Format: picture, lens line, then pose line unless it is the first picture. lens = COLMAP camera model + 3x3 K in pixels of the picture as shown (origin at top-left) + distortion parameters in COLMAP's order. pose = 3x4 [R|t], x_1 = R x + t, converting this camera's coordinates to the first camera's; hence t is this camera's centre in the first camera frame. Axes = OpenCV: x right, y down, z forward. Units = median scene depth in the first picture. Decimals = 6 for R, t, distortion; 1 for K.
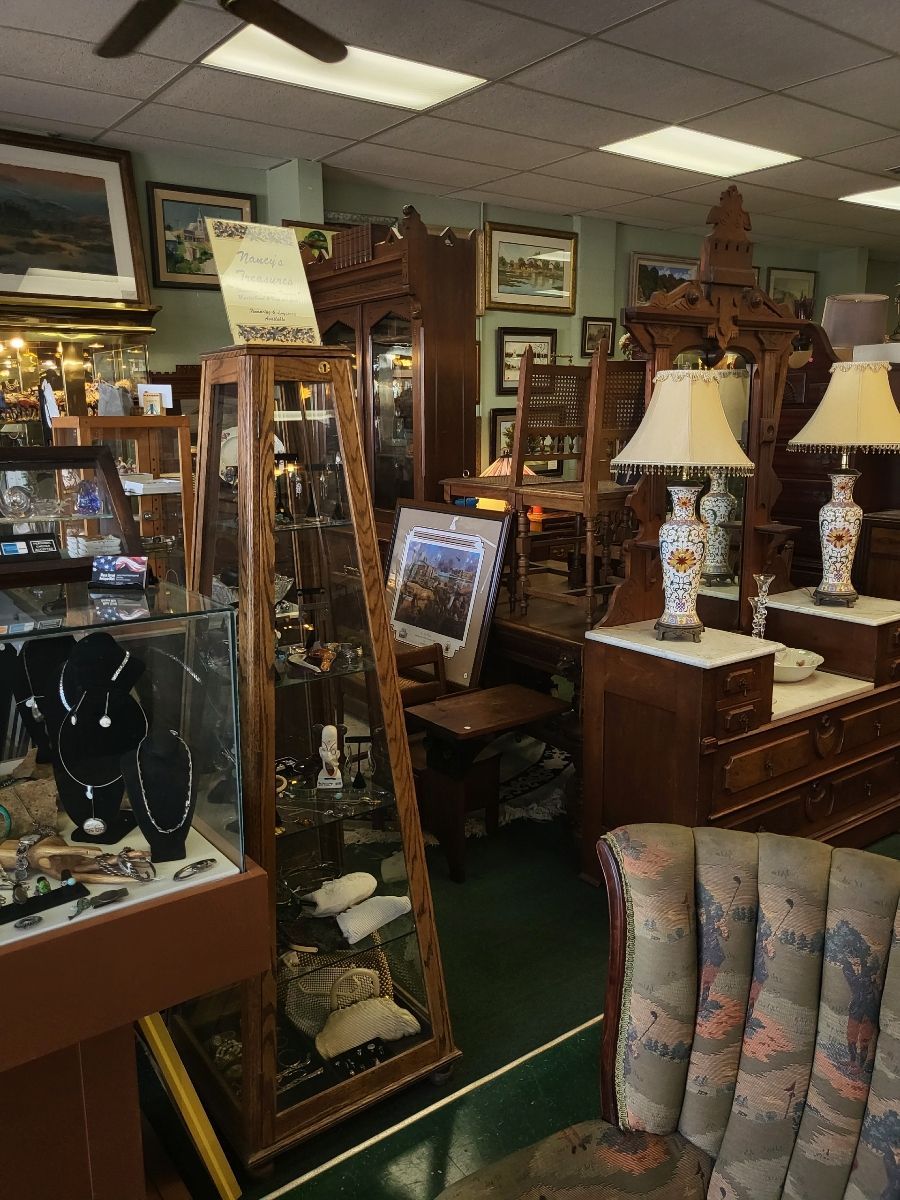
lens RADIAL K [[930.7, 0, 450.0], [0, 930.7, 600.0], [0, 0, 1]] dist [0.061614, -0.001919]
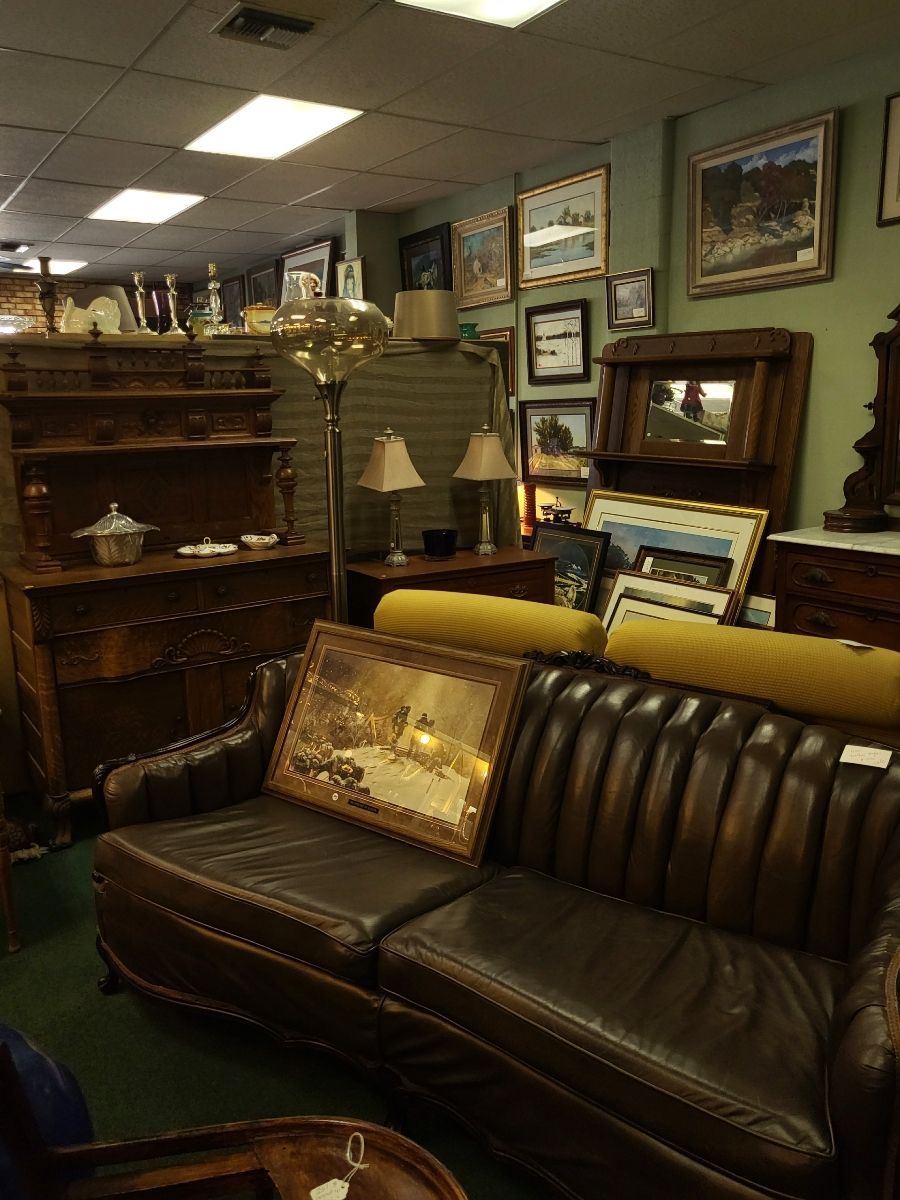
lens RADIAL K [[930.7, 0, 450.0], [0, 930.7, 600.0], [0, 0, 1]] dist [0.061614, -0.001919]
pose [[-0.051966, 0.216092, -0.974989, 0.958176], [-0.189928, 0.956350, 0.222084, -0.206216], [0.980422, 0.196718, -0.008656, 0.969367]]
